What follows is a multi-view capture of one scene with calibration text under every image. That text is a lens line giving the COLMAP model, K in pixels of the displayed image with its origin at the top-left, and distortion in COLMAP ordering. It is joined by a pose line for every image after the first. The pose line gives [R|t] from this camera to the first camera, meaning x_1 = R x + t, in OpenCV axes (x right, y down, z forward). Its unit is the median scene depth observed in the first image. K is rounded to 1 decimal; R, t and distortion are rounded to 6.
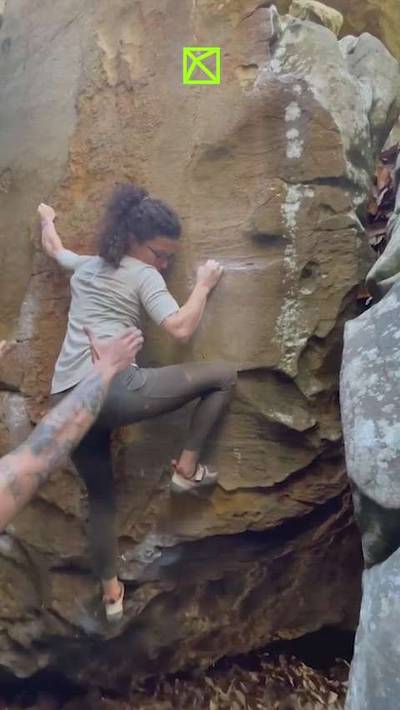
lens RADIAL K [[355.0, 0, 202.5], [0, 355.0, 353.8], [0, 0, 1]] dist [-0.002986, -0.001287]
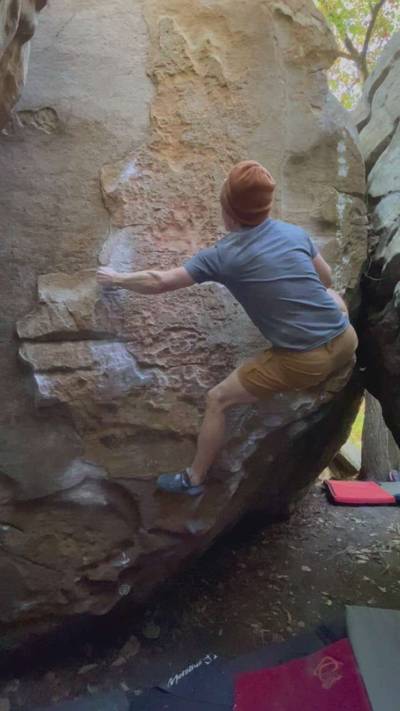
lens RADIAL K [[327.9, 0, 195.0], [0, 327.9, 353.8], [0, 0, 1]] dist [0.000277, -0.005525]
pose [[0.843064, -0.059235, 0.534541, -1.047026], [0.038370, 0.998008, 0.050078, 0.143209], [-0.536442, -0.021709, 0.843658, 0.069667]]
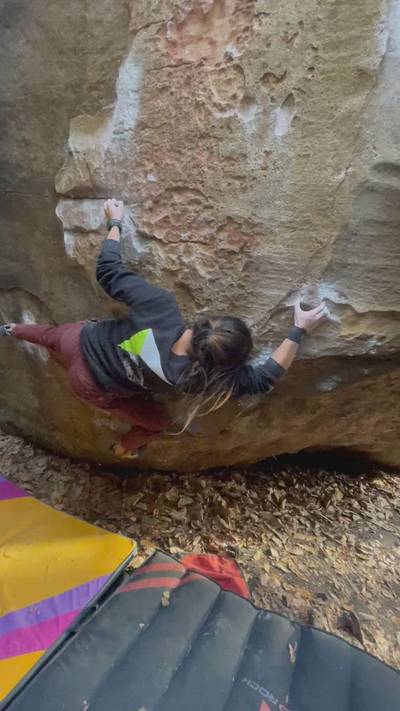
lens RADIAL K [[327.9, 0, 197.8], [0, 327.9, 353.9], [0, 0, 1]] dist [0.000277, -0.005525]
pose [[0.996995, 0.074518, -0.021171, -0.343616], [-0.061261, 0.925679, 0.373317, 0.187650], [0.047416, -0.370899, 0.927462, 0.119385]]
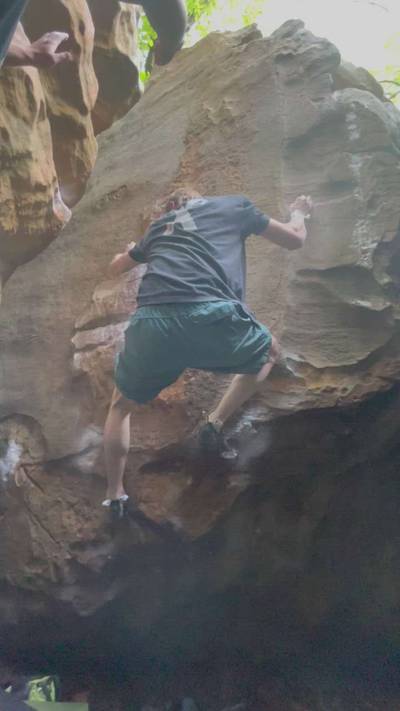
lens RADIAL K [[327.9, 0, 196.1], [0, 327.9, 356.7], [0, 0, 1]] dist [0.000277, -0.005525]
pose [[0.999023, 0.044191, 0.000888, -0.342610], [-0.041925, 0.953754, -0.297649, 0.702965], [-0.014000, 0.297321, 0.954675, -0.044456]]
